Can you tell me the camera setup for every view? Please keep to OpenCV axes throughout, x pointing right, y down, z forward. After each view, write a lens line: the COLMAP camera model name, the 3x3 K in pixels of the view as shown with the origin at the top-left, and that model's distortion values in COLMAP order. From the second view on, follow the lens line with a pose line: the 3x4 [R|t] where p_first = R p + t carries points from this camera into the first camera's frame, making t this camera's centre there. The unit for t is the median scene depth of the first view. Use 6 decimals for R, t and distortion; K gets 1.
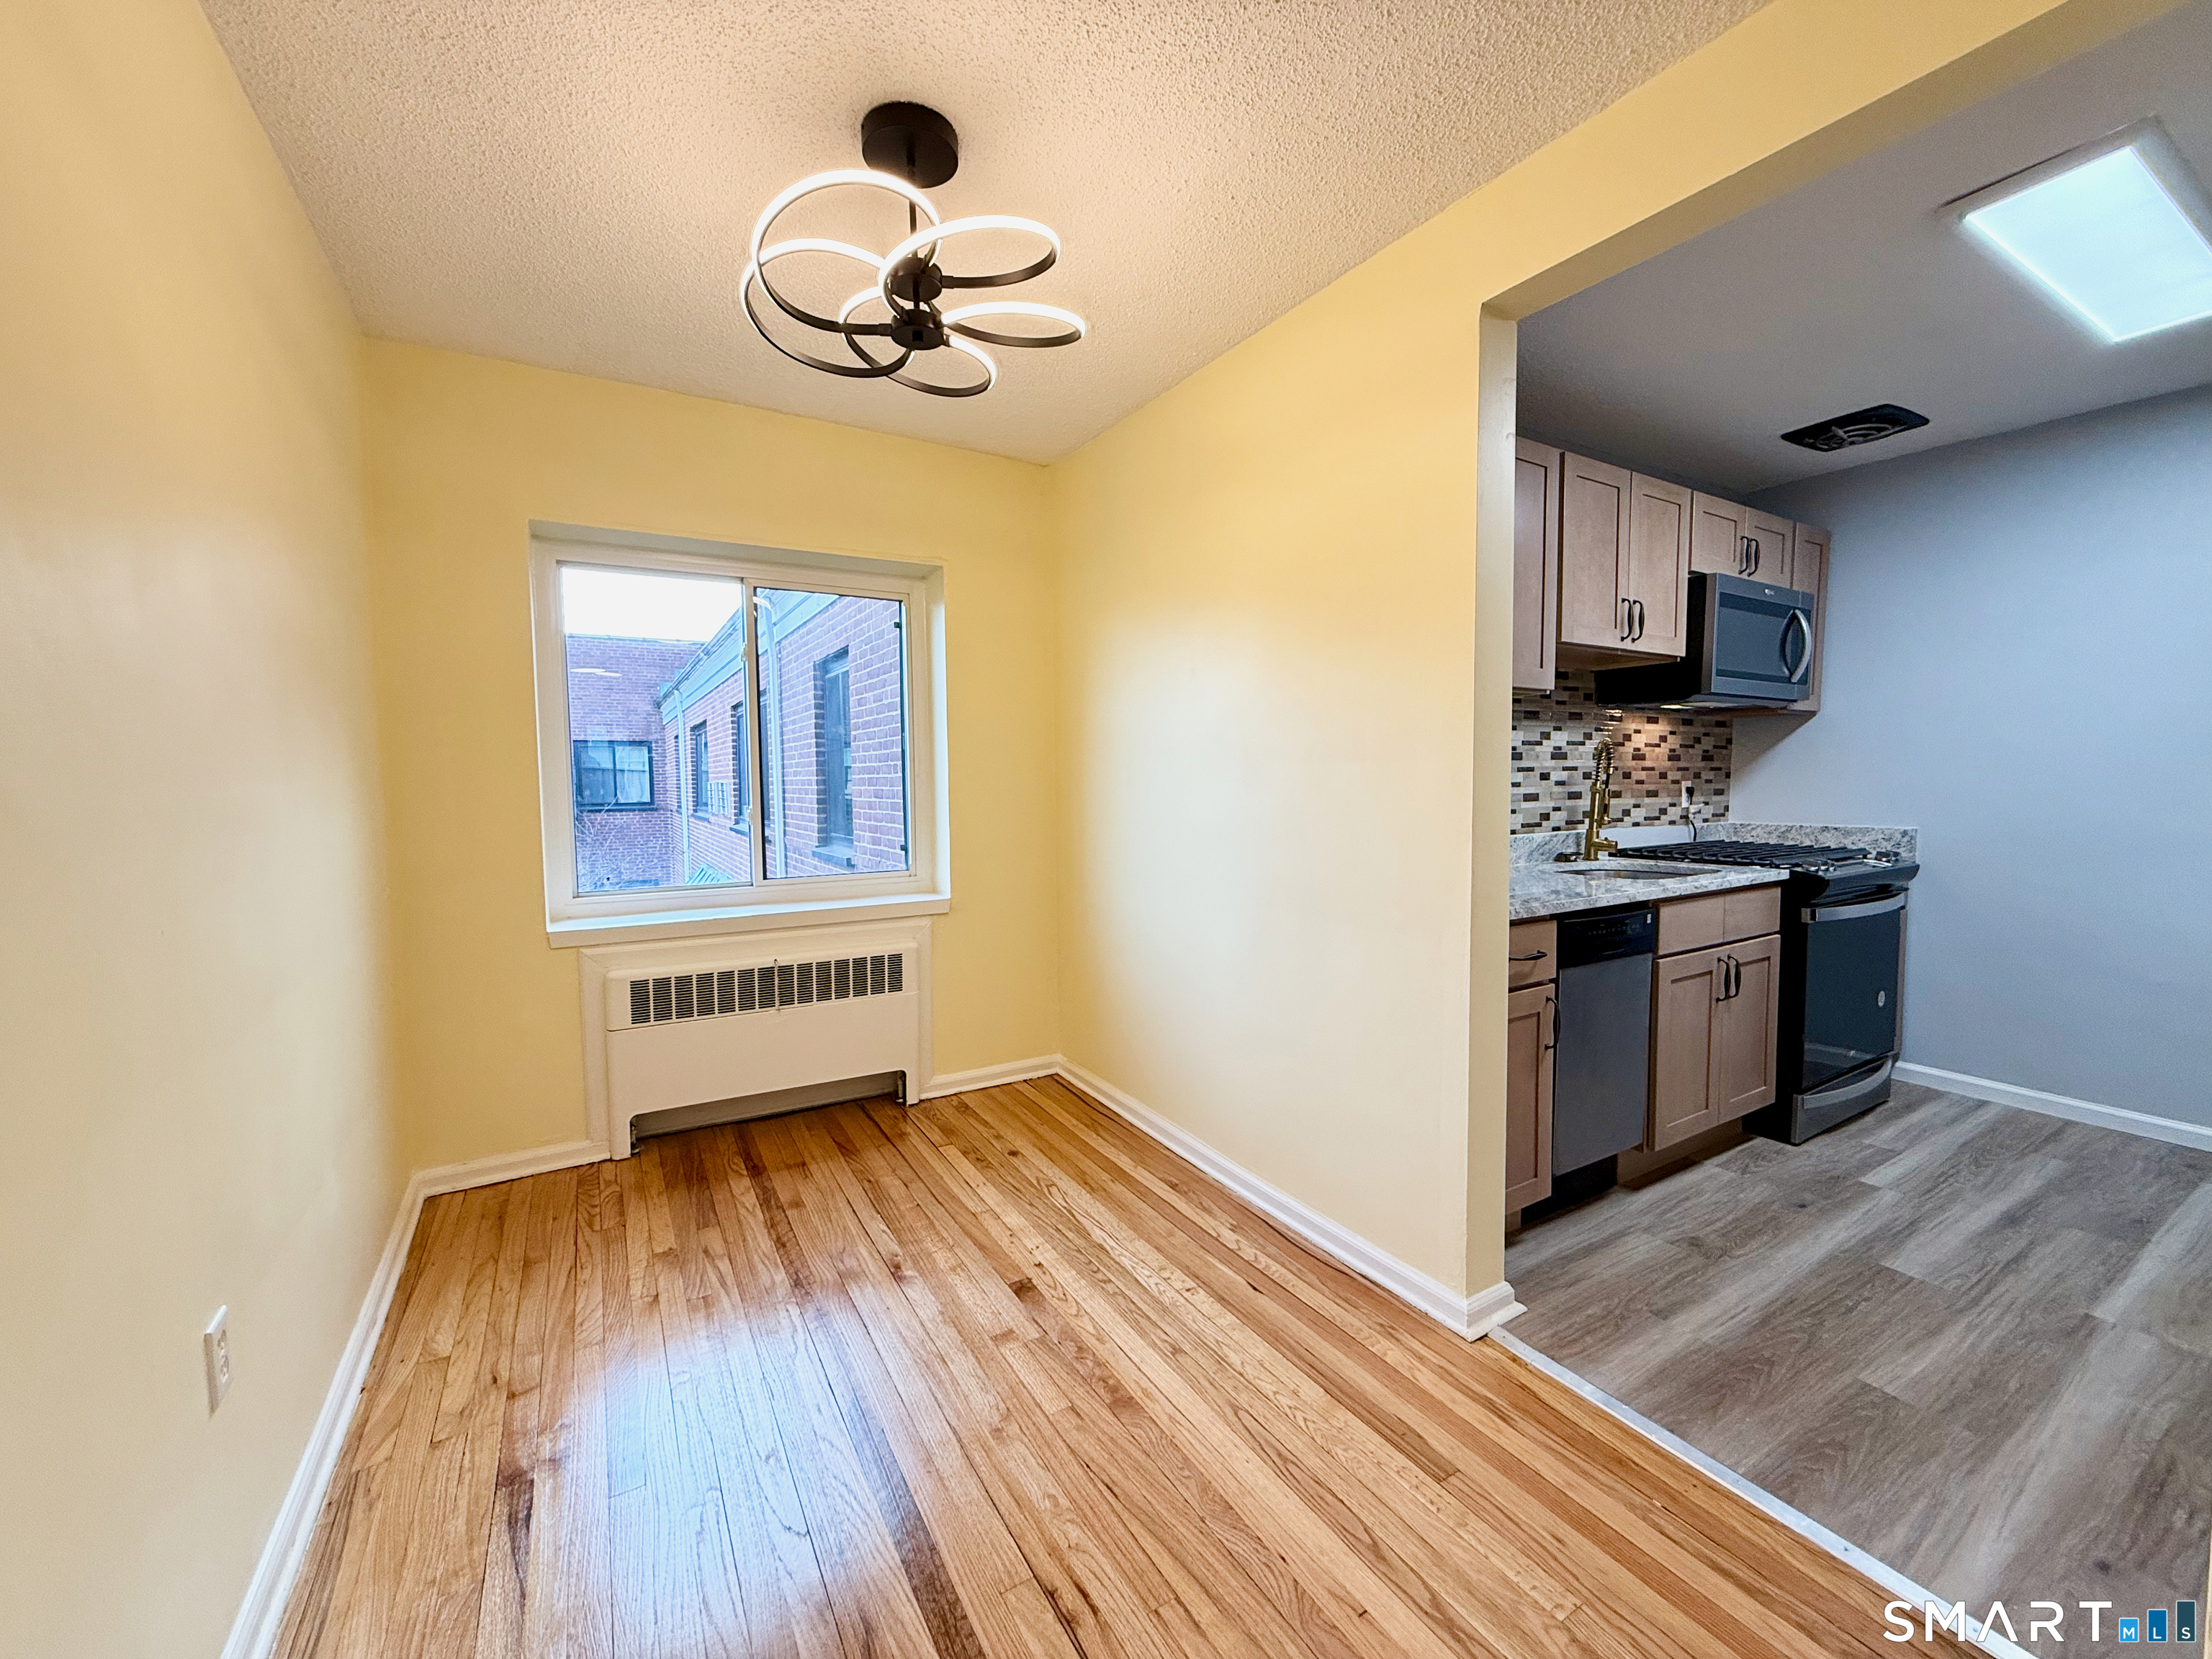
lens RADIAL K [[877.9, 0, 1106.0], [0, 877.9, 829.5], [0, 0, 1]] dist [0.002866, -0.000333]
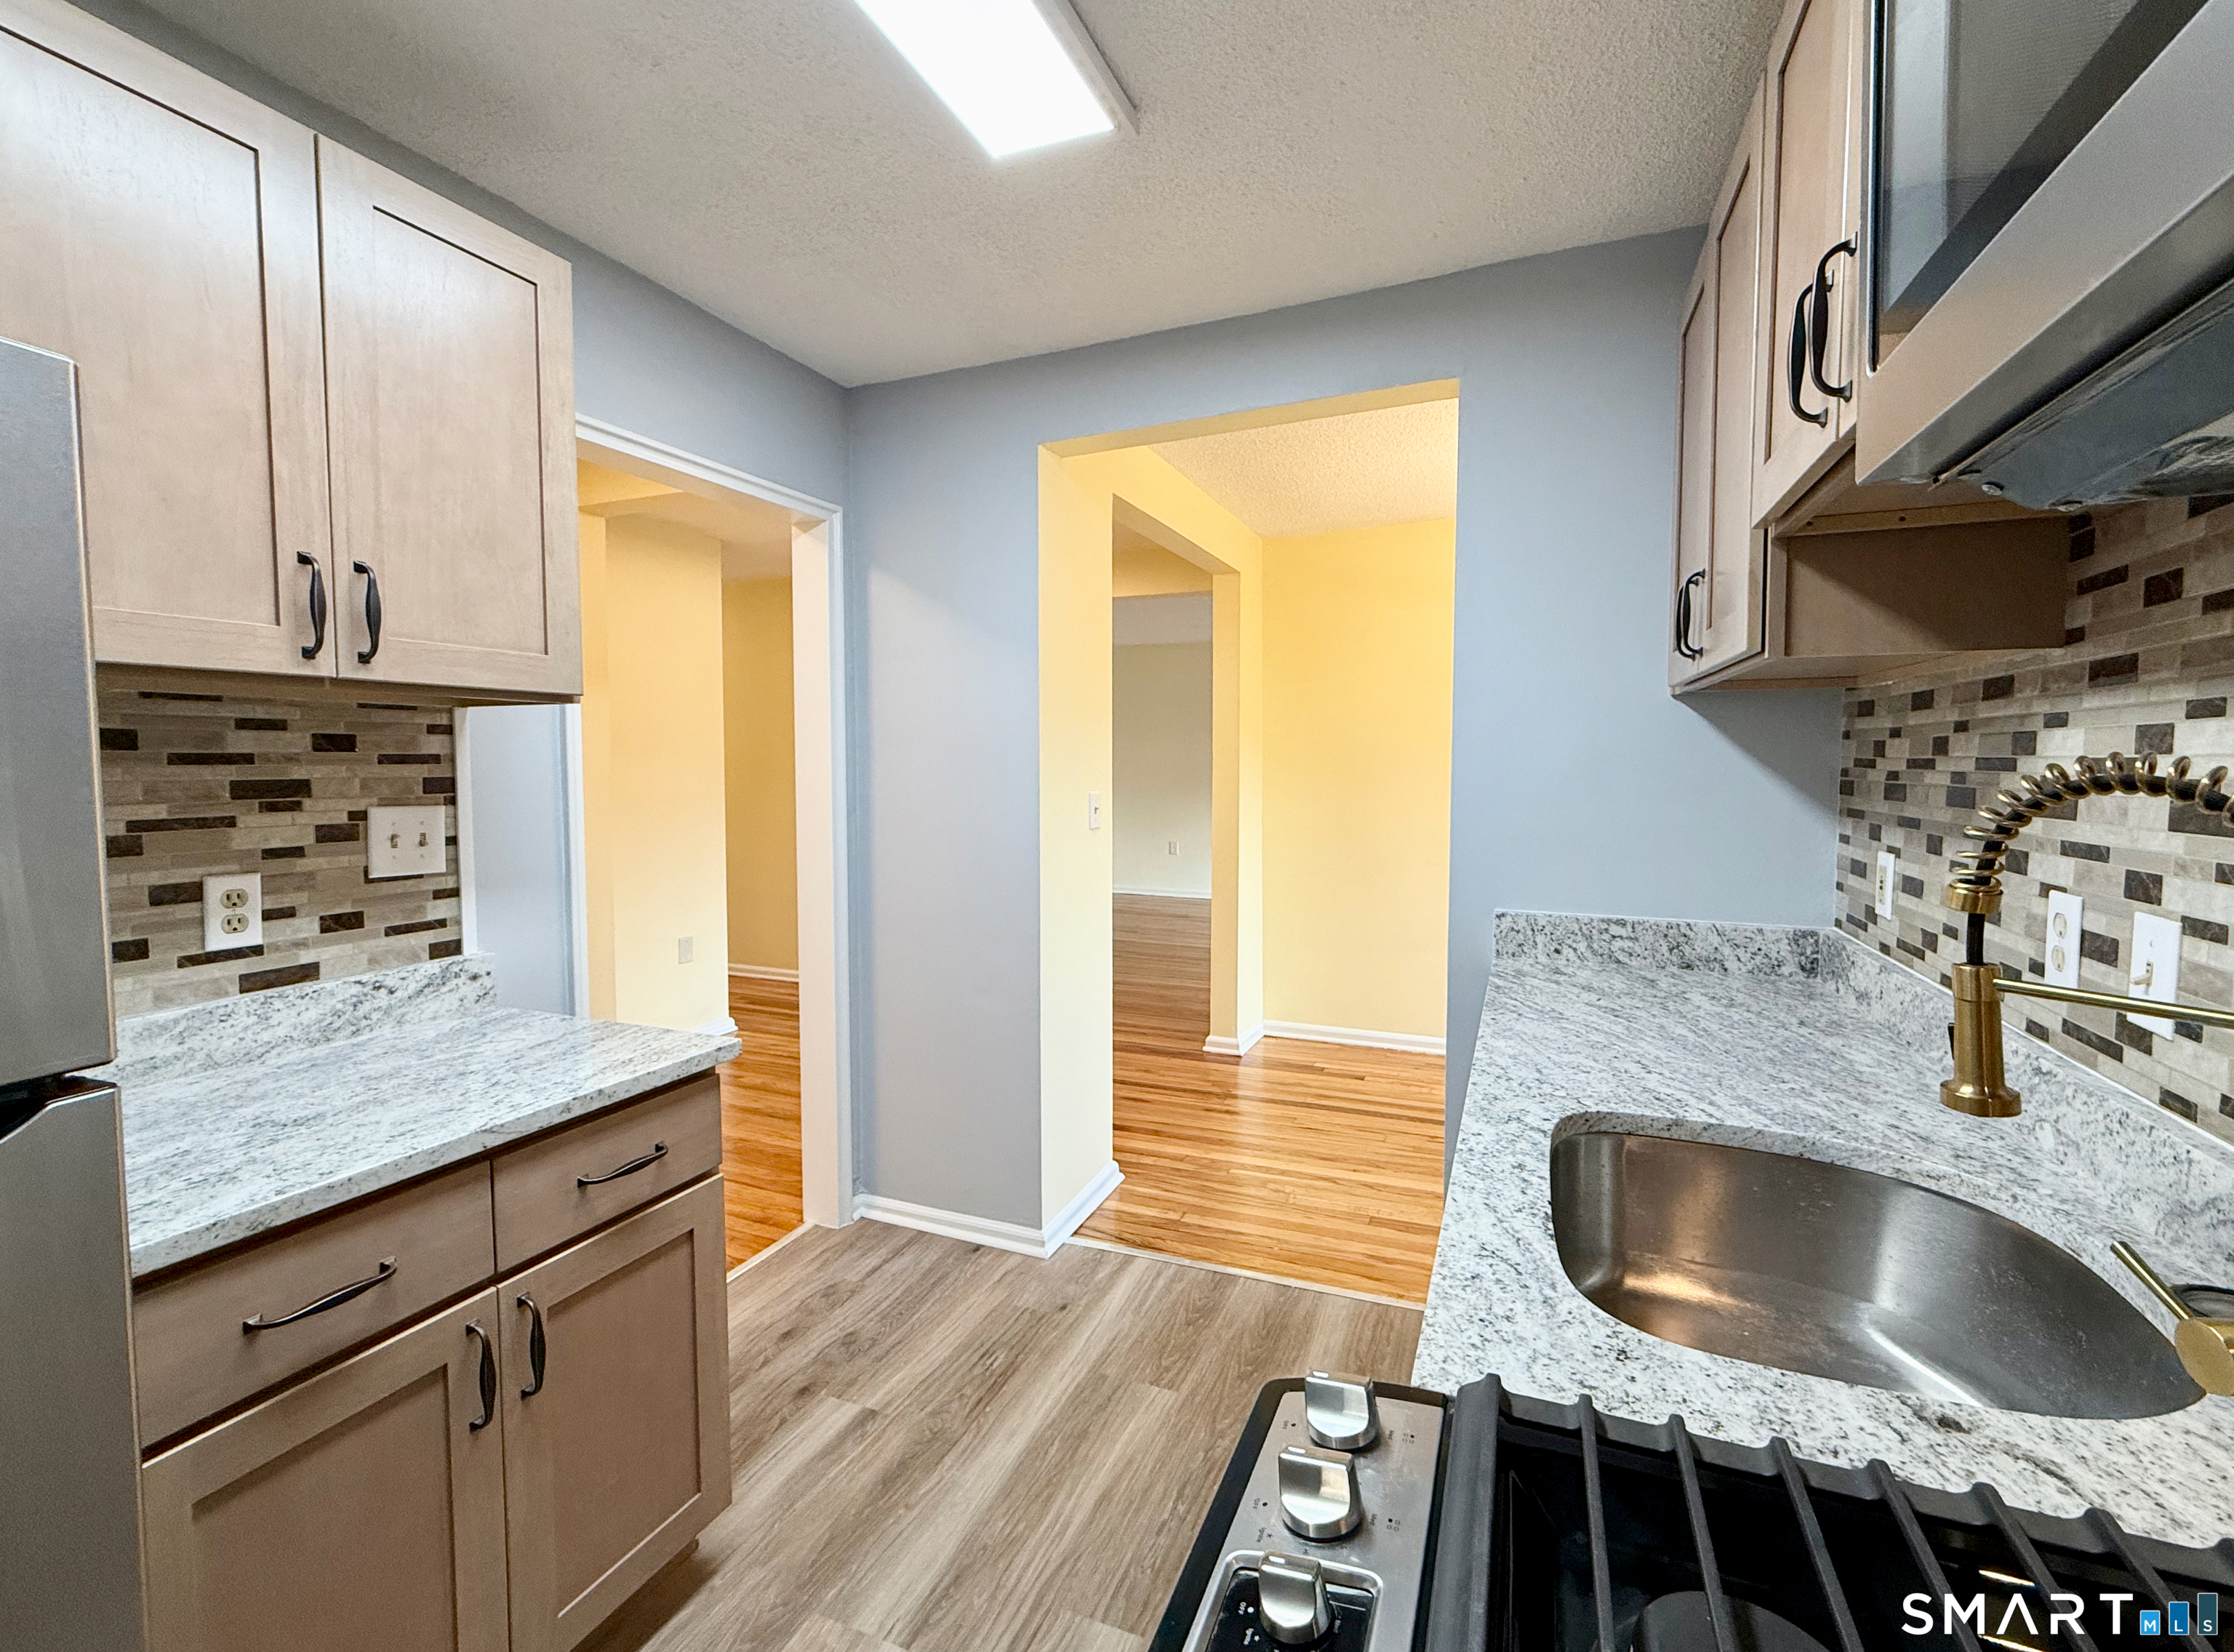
lens RADIAL K [[1064.2, 0, 1117.0], [0, 1064.2, 826.0], [0, 0, 1]] dist [-0.000285, -0.000098]
pose [[-0.810243, 0.046491, -0.584247, 0.902483], [-0.027475, 0.992740, 0.117099, -0.108613], [0.585449, 0.110931, -0.803084, 1.058450]]
